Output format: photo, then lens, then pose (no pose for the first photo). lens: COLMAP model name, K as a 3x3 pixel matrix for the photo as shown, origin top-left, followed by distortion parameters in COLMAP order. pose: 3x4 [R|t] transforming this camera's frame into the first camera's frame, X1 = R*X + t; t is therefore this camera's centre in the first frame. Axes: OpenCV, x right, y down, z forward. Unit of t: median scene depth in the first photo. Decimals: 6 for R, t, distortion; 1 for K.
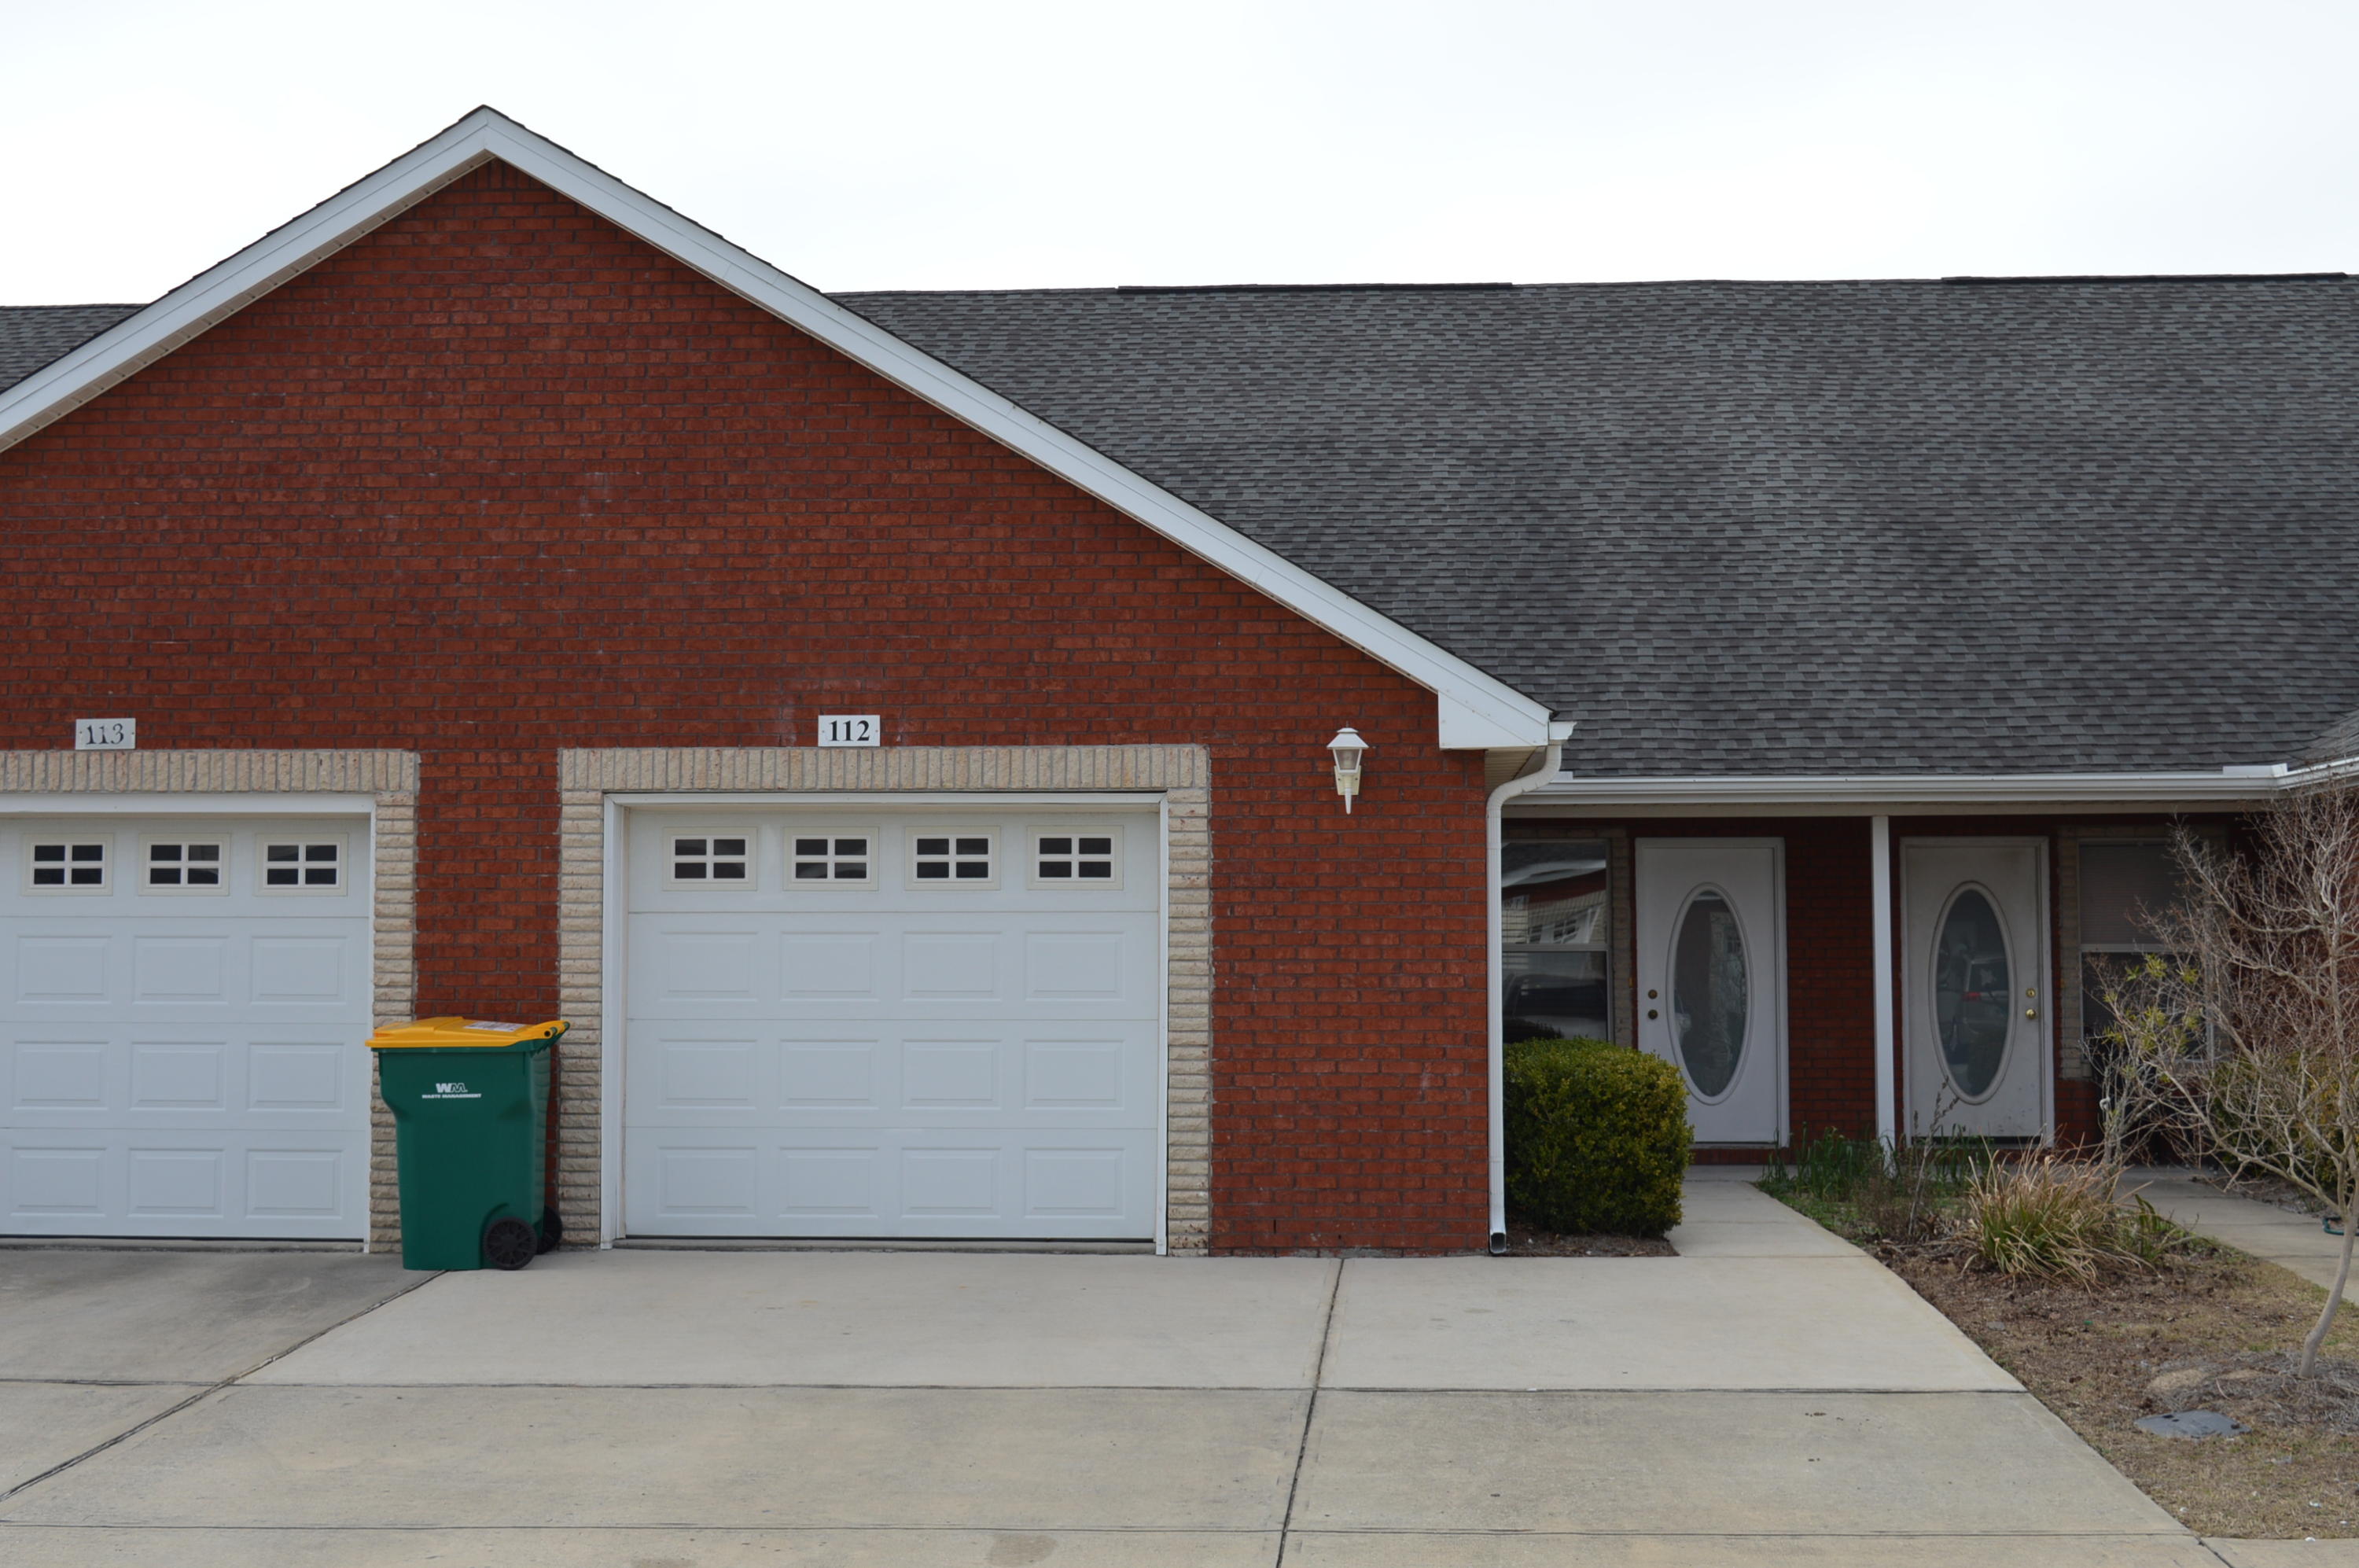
lens RADIAL K [[3074.3, 0, 1184.5], [0, 3074.3, 788.2], [0, 0, 1]] dist [-0.039003, 0.000000]
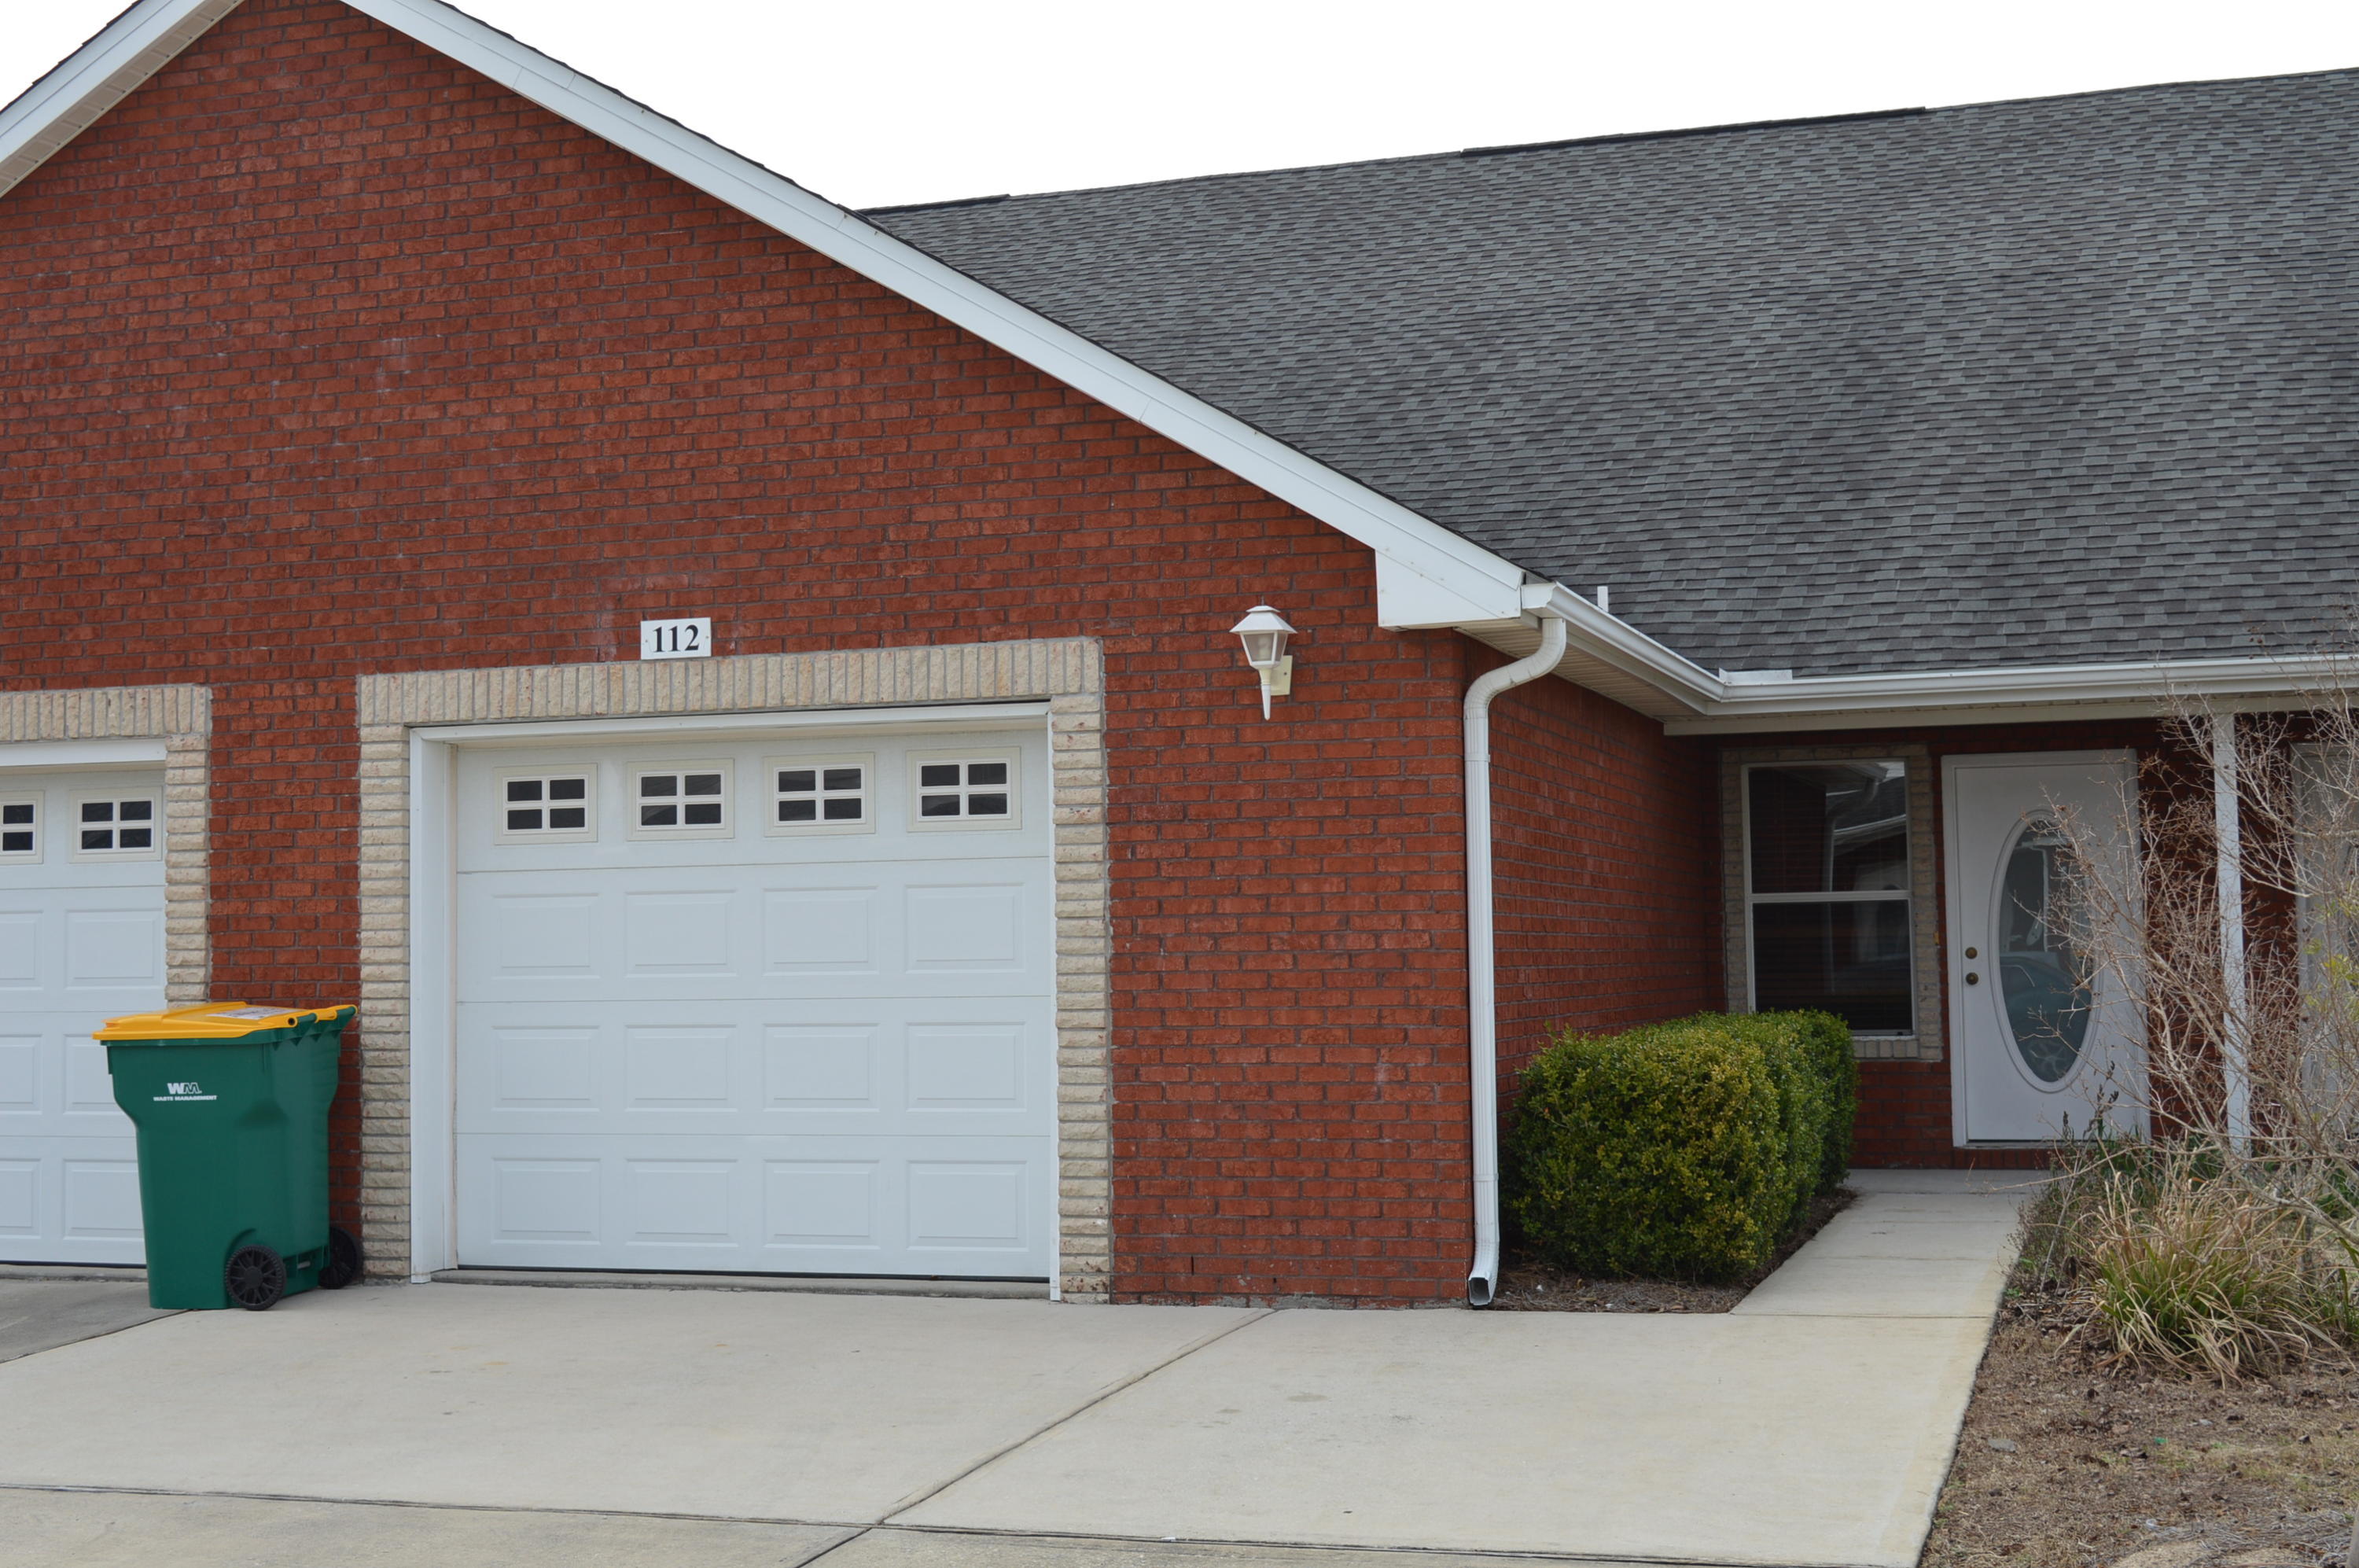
lens RADIAL K [[3074.3, 0, 1174.4], [0, 3074.3, 784.6], [0, 0, 1]] dist [-0.039003, 0.000000]
pose [[0.966434, -0.029323, -0.255238, 0.217637], [0.031171, 0.999509, 0.003200, 0.020665], [0.255019, -0.011048, 0.966873, 0.259116]]
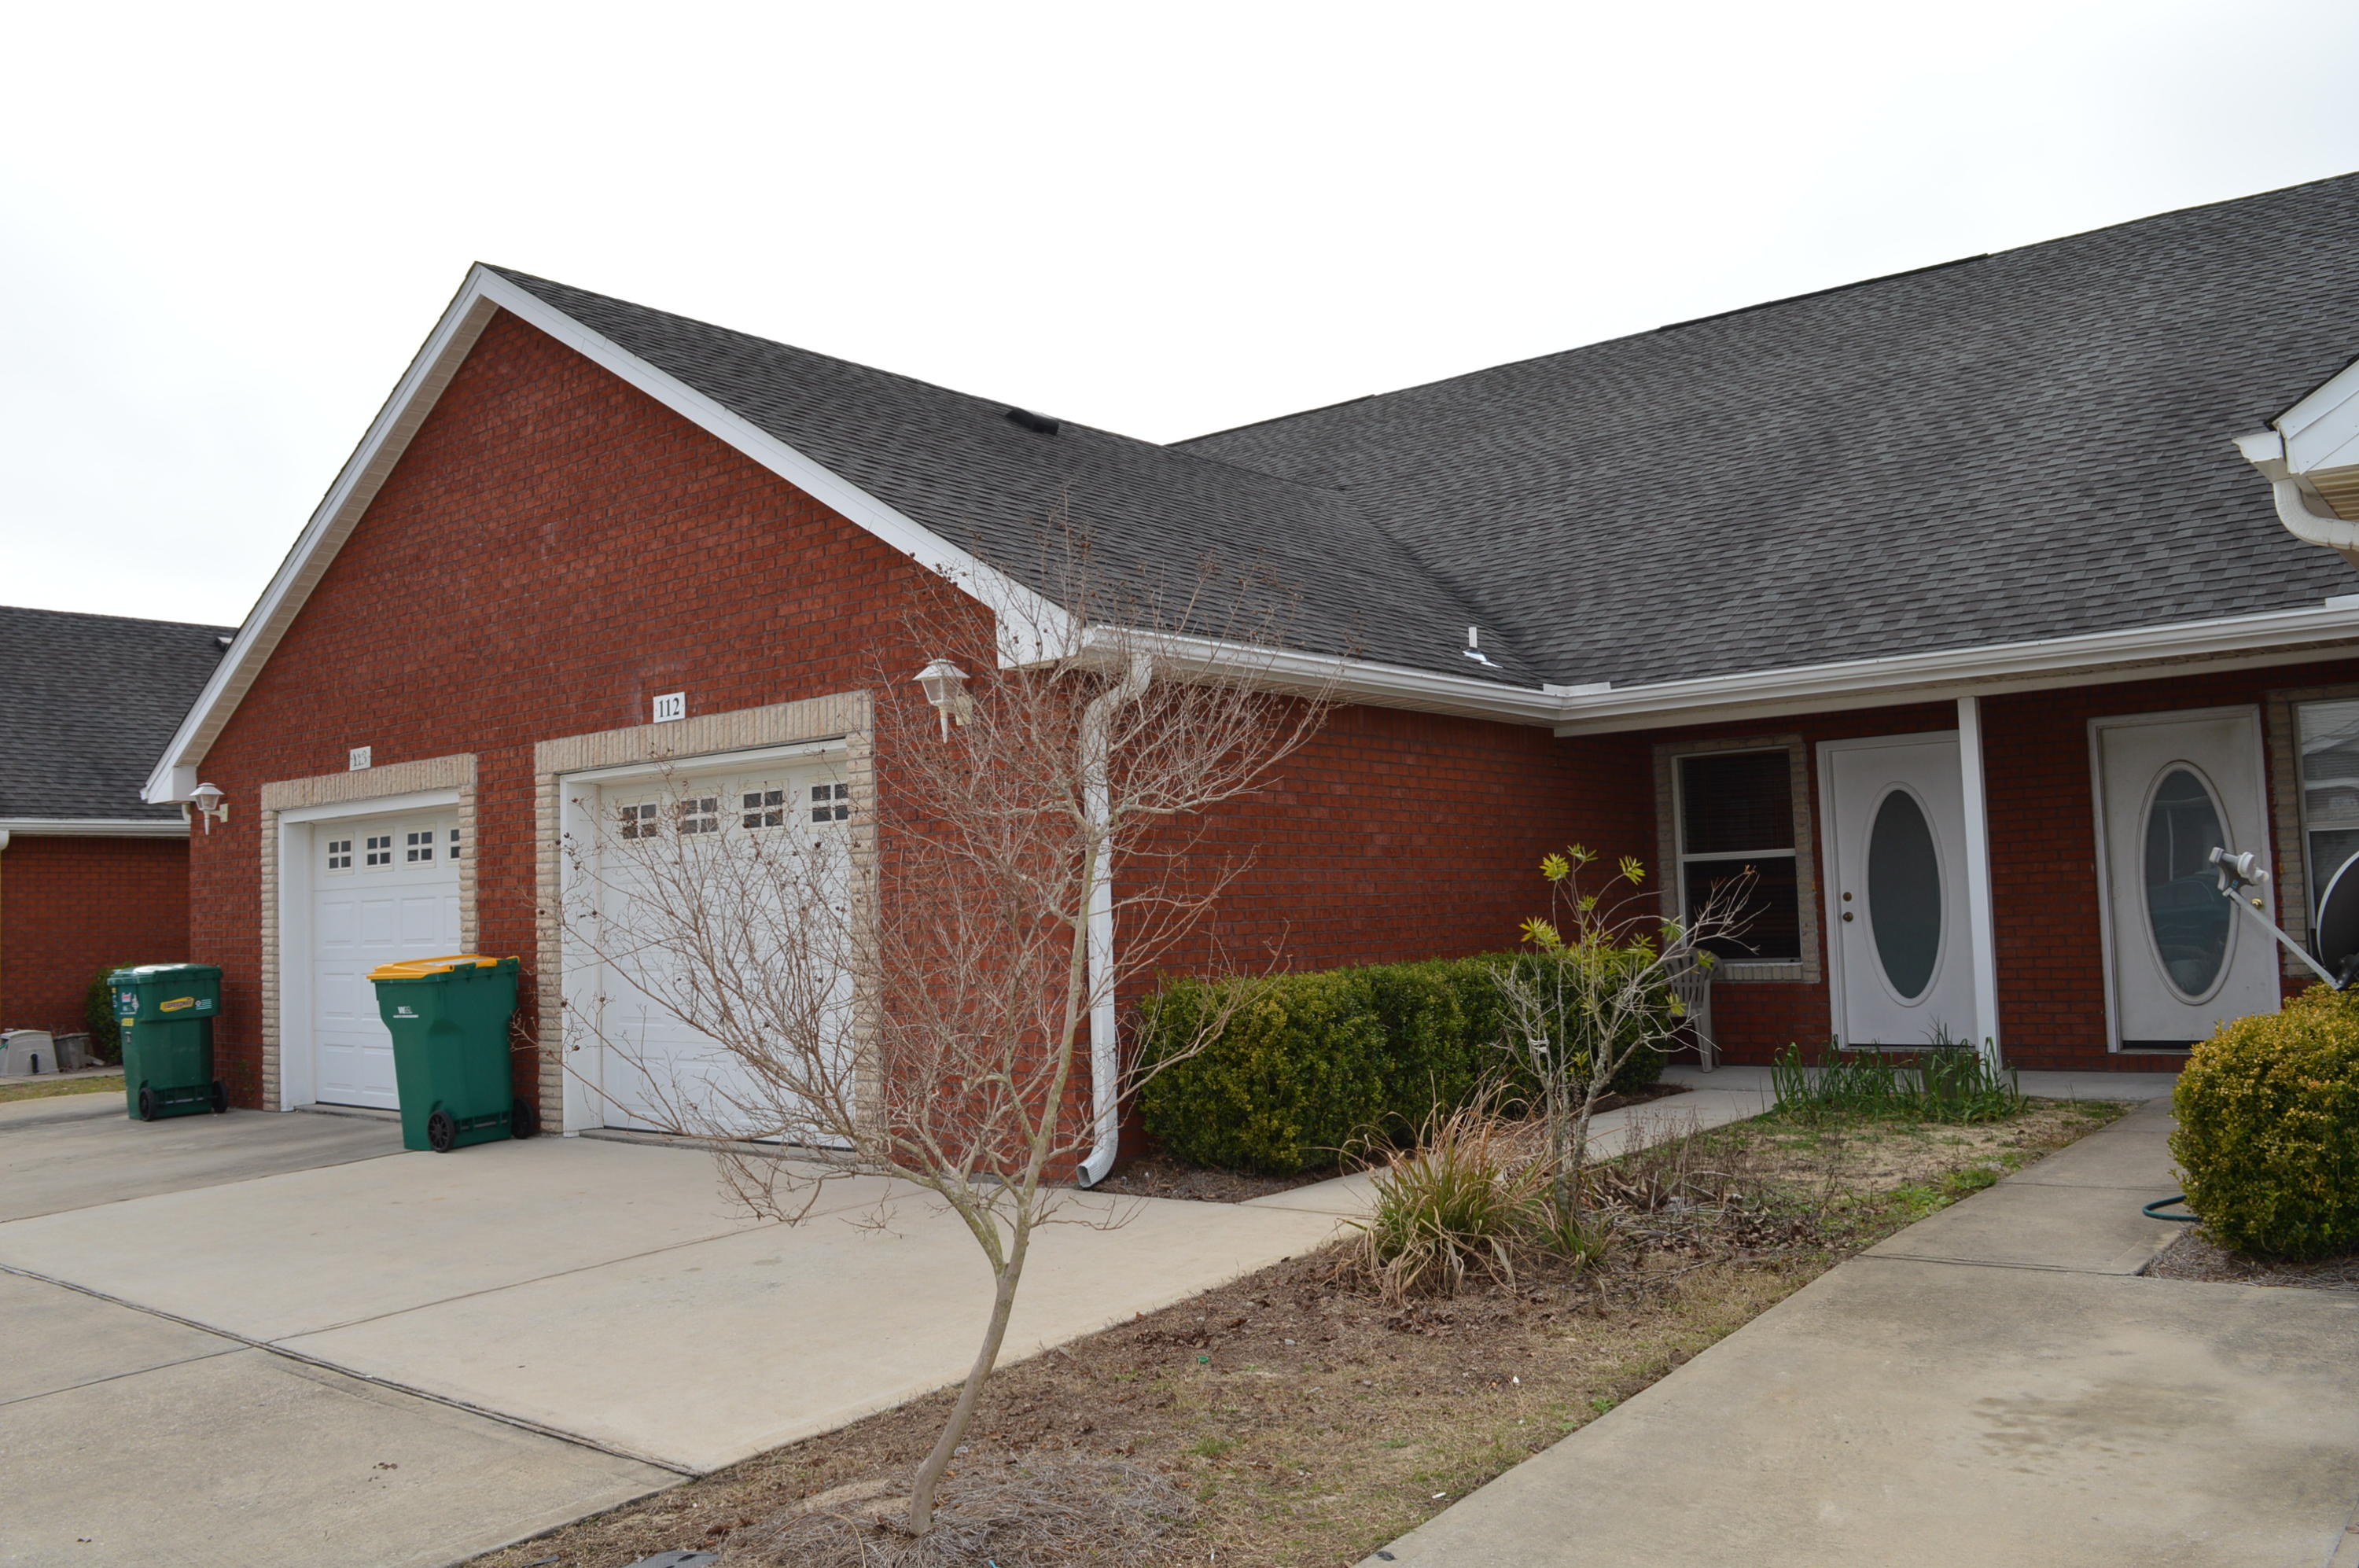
lens RADIAL K [[1871.4, 0, 1176.9], [0, 1871.4, 784.2], [0, 0, 1]] dist [-0.089420, 0.014369]
pose [[0.804440, -0.068048, -0.590124, 0.464417], [0.069130, 0.997391, -0.020774, 0.038834], [0.589998, -0.024084, 0.807046, 0.535358]]
